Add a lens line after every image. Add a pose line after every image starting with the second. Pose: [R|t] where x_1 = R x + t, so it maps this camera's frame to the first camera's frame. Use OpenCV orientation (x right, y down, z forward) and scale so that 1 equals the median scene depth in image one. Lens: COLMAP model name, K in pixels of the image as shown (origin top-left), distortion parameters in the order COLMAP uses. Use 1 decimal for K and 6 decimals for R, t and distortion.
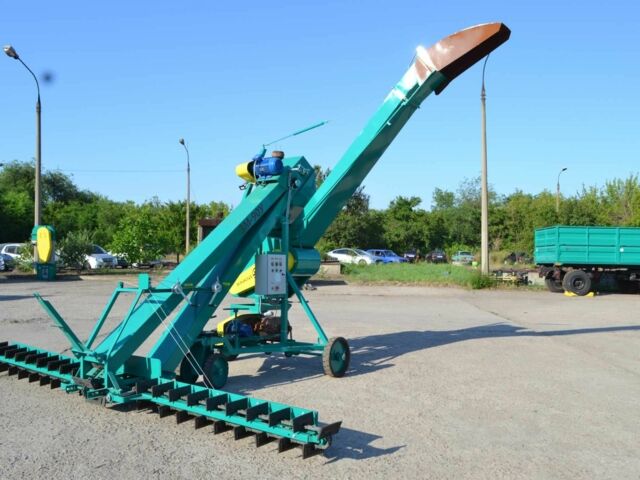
lens RADIAL K [[576.6, 0, 315.7], [0, 576.6, 244.9], [0, 0, 1]] dist [-0.016572, 0.023089]
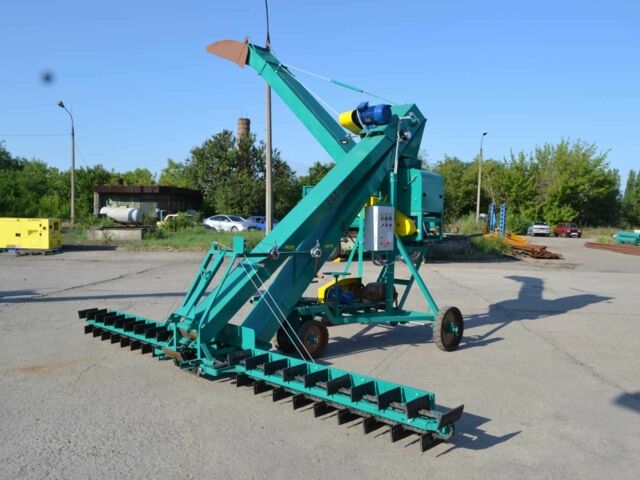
lens RADIAL K [[576.6, 0, 314.4], [0, 576.6, 240.8], [0, 0, 1]] dist [-0.016572, 0.023089]
pose [[0.999916, 0.000725, -0.012920, 0.452908], [-0.000155, 0.999028, 0.044076, 0.014273], [0.012939, -0.044070, 0.998945, 0.075819]]
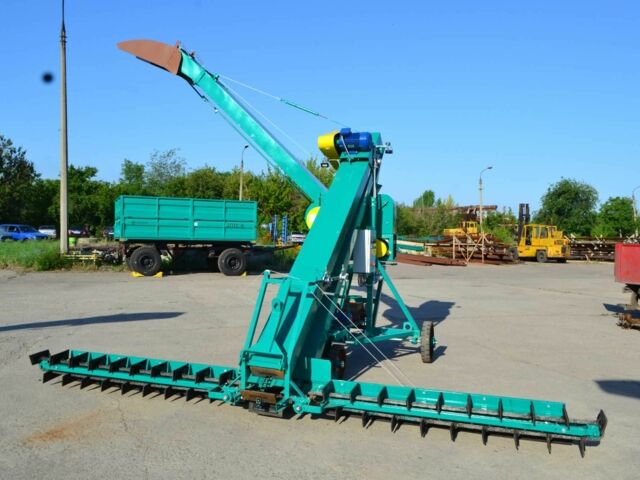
lens RADIAL K [[576.6, 0, 313.5], [0, 576.6, 240.3], [0, 0, 1]] dist [-0.016572, 0.023089]
pose [[0.905501, -0.001874, 0.424340, 0.318339], [-0.011077, 0.999545, 0.028051, 0.006586], [-0.424200, -0.030100, 0.905068, 0.106583]]
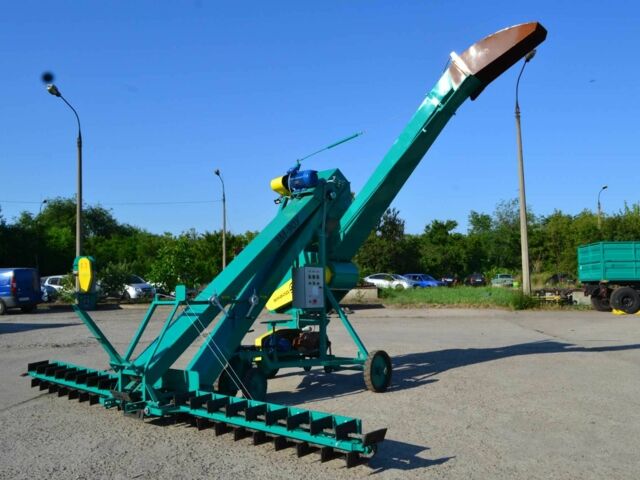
lens RADIAL K [[576.6, 0, 315.7], [0, 576.6, 245.2], [0, 0, 1]] dist [-0.016572, 0.023089]
pose [[0.997795, -0.027164, -0.060555, -0.001268], [0.024127, 0.998441, -0.050329, 0.009818], [0.061828, 0.048757, 0.996895, 0.006200]]
